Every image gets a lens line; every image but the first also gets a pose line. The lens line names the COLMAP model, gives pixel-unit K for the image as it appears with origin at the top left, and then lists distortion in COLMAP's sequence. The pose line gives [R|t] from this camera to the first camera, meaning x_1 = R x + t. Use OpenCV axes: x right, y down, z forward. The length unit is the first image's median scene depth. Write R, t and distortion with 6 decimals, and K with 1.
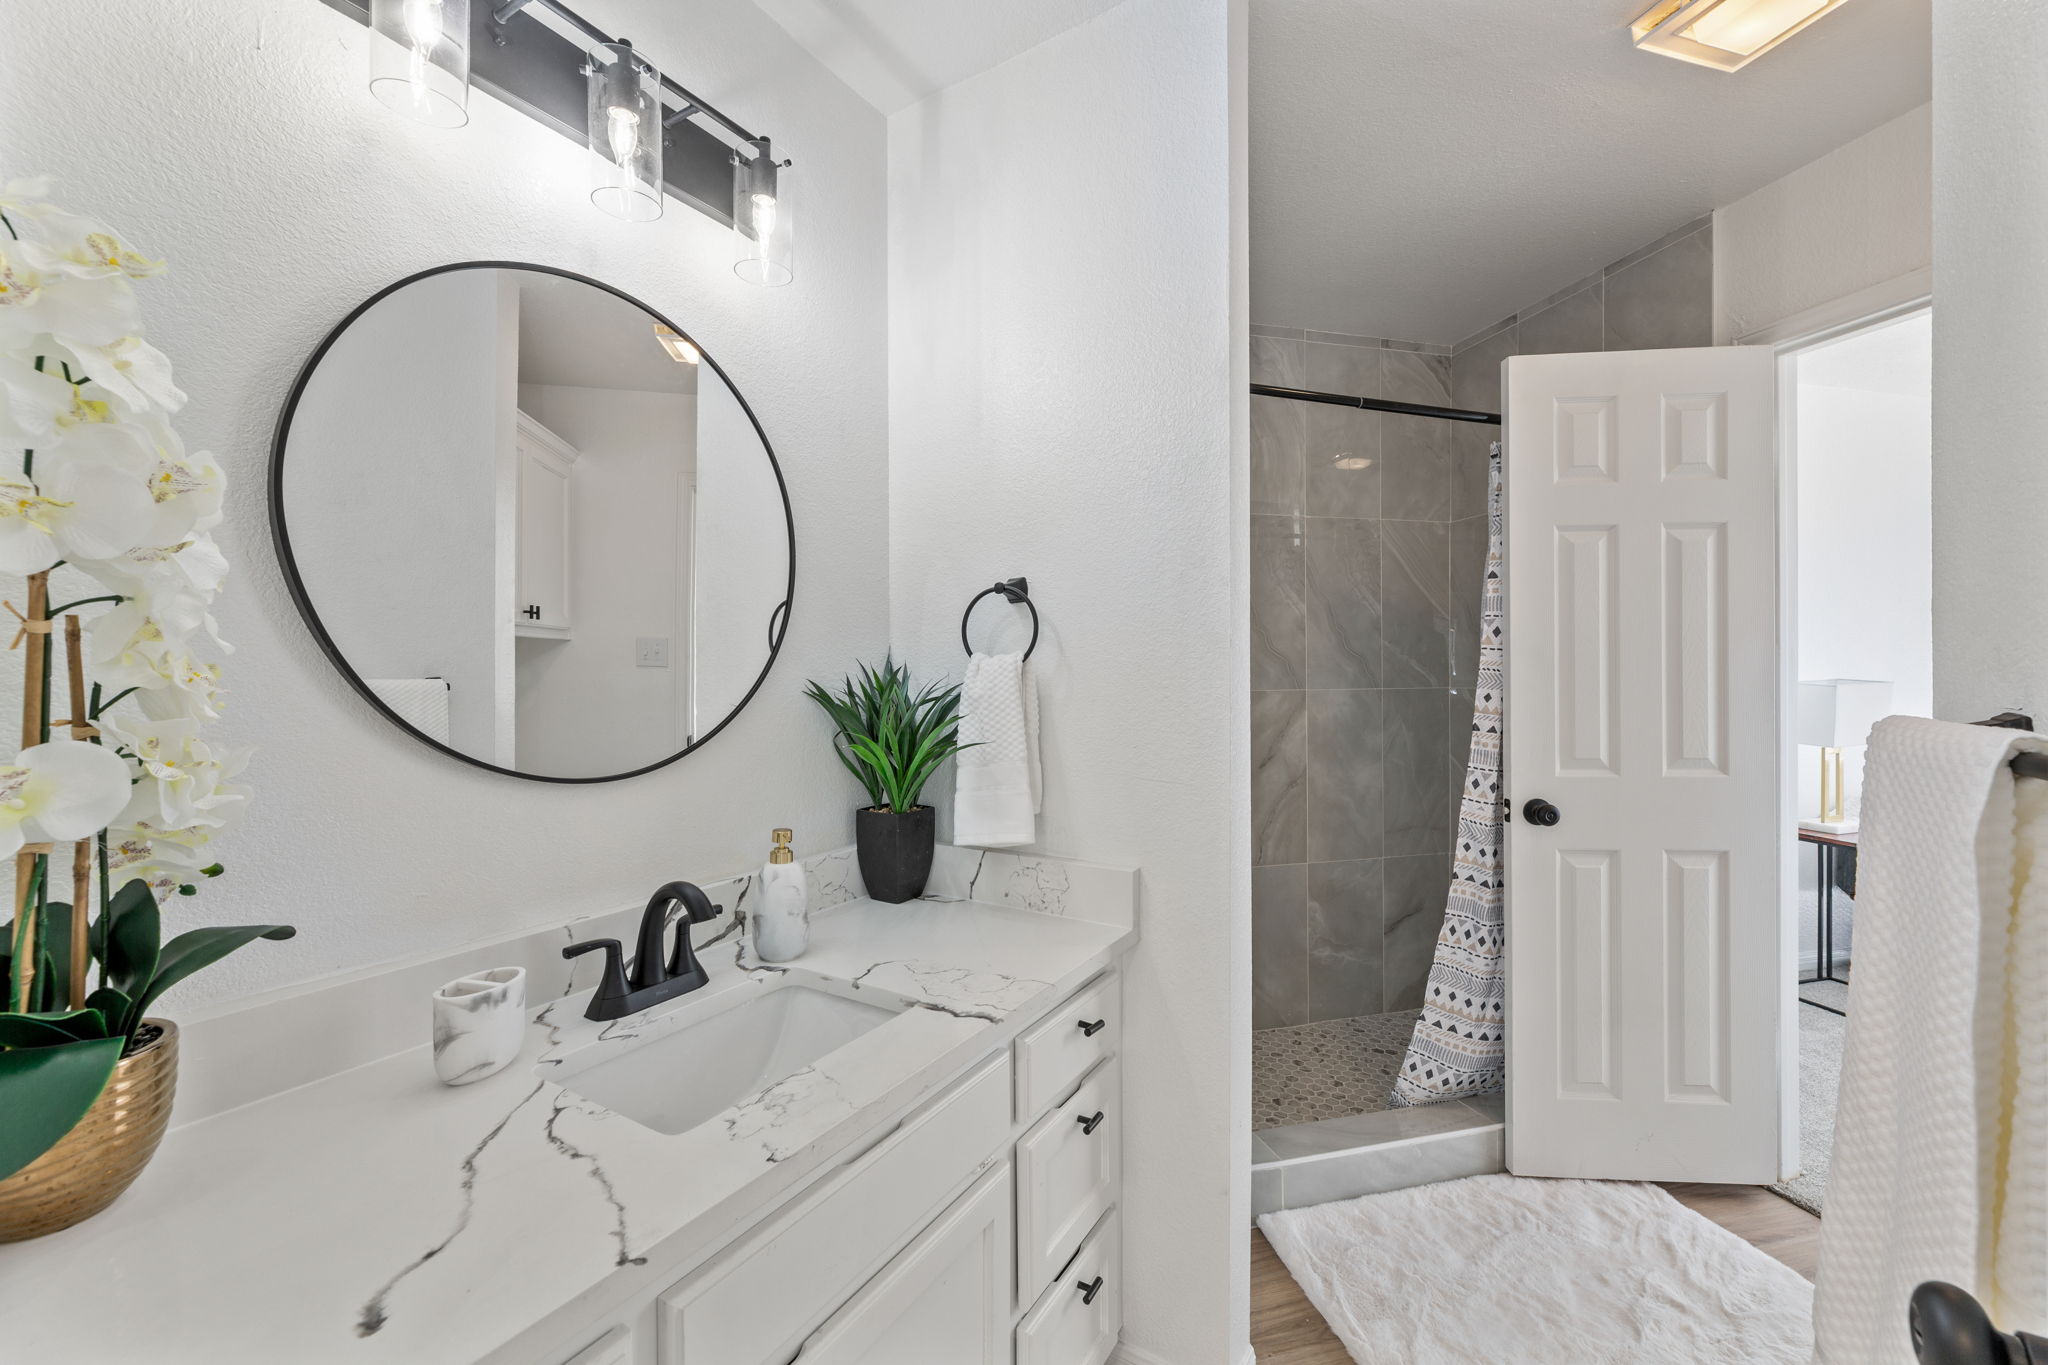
lens RADIAL K [[828.7, 0, 1022.9], [0, 828.7, 668.8], [0, 0, 1]] dist [0.001659, 0.000156]
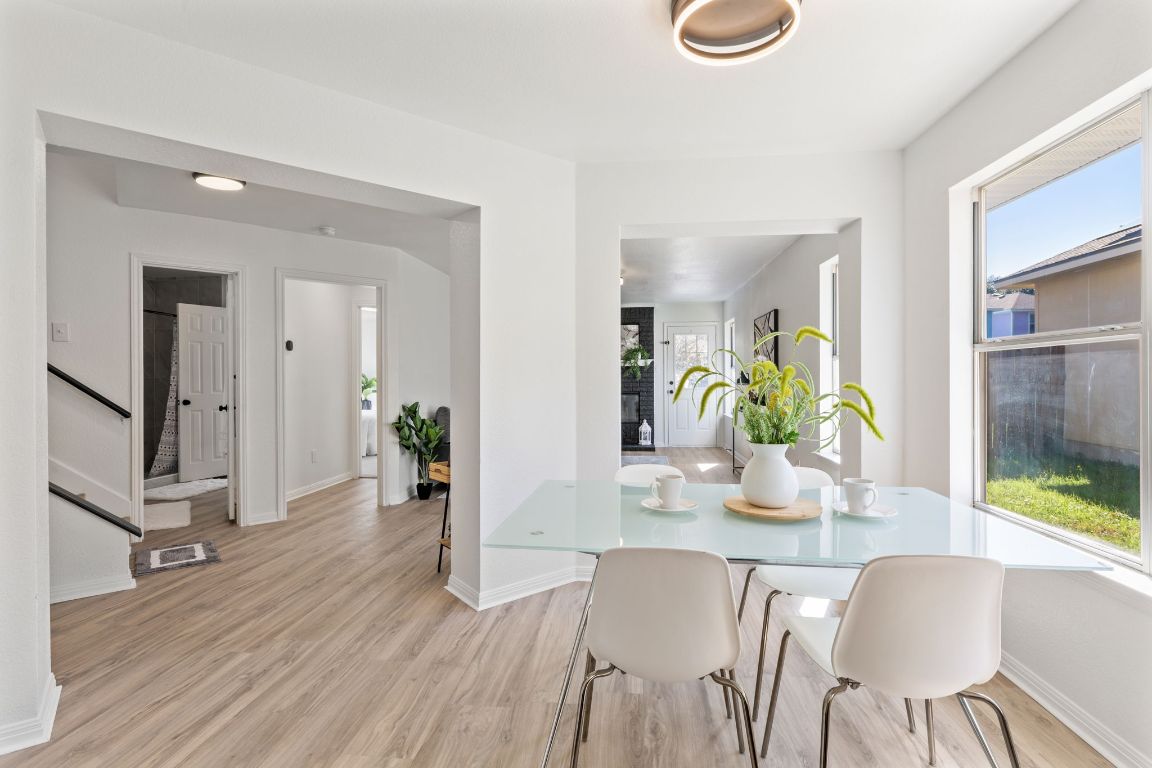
lens RADIAL K [[557.4, 0, 579.9], [0, 557.4, 377.3], [0, 0, 1]] dist [-0.000788, -0.000289]
pose [[0.362327, -0.007145, 0.932024, -1.433747], [0.000011, 0.999971, 0.007662, 0.009079], [-0.932051, -0.002766, 0.362317, -2.109658]]
